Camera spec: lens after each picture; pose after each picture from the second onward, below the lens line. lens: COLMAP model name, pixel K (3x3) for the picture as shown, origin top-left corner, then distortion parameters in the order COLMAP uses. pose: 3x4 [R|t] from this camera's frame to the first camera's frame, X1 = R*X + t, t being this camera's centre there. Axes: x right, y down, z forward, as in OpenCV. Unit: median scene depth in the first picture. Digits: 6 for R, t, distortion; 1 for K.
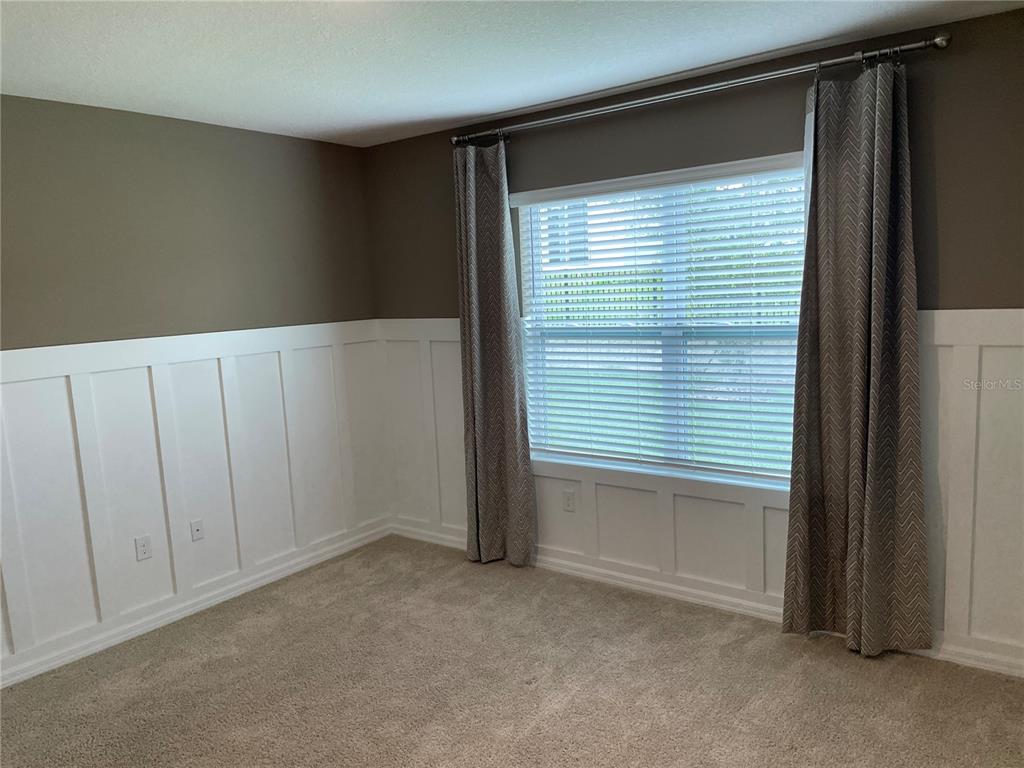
lens RADIAL K [[753.7, 0, 510.8], [0, 753.7, 400.6], [0, 0, 1]] dist [0.006141, -0.005525]
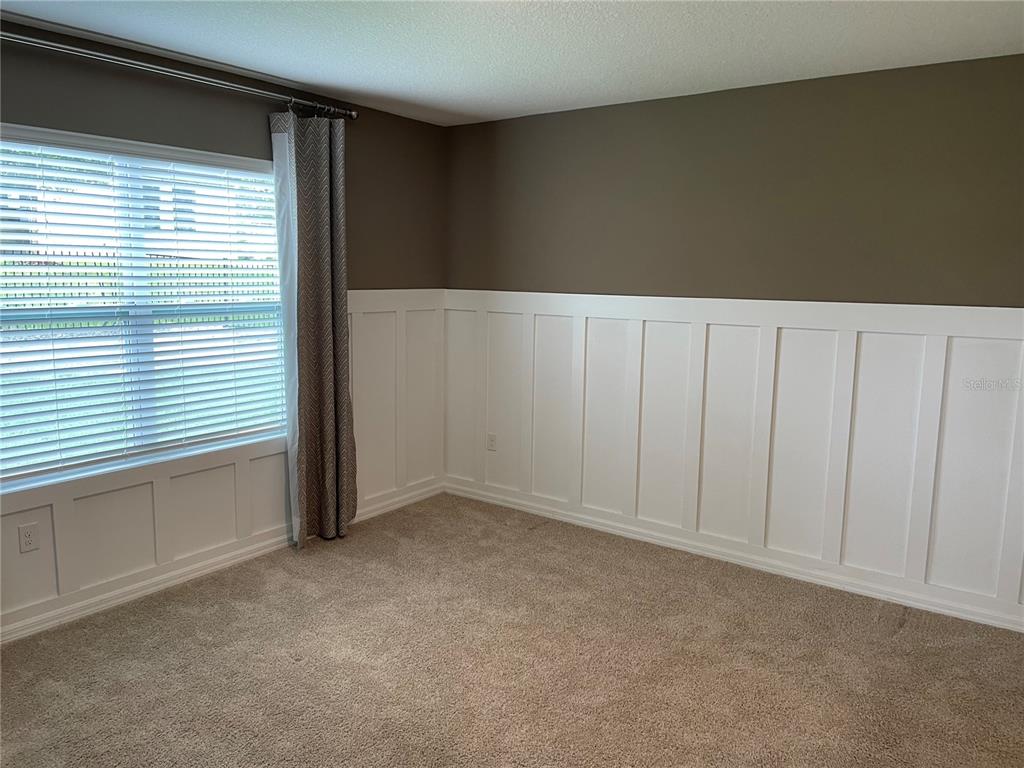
lens RADIAL K [[771.8, 0, 512.0], [0, 771.8, 384.0], [0, 0, 1]] dist [-0.026707, -0.005052]
pose [[-0.036684, -0.106093, 0.993679, -0.842323], [0.120705, 0.986598, 0.109793, -0.054949], [-0.992010, 0.123969, -0.023387, 0.629158]]
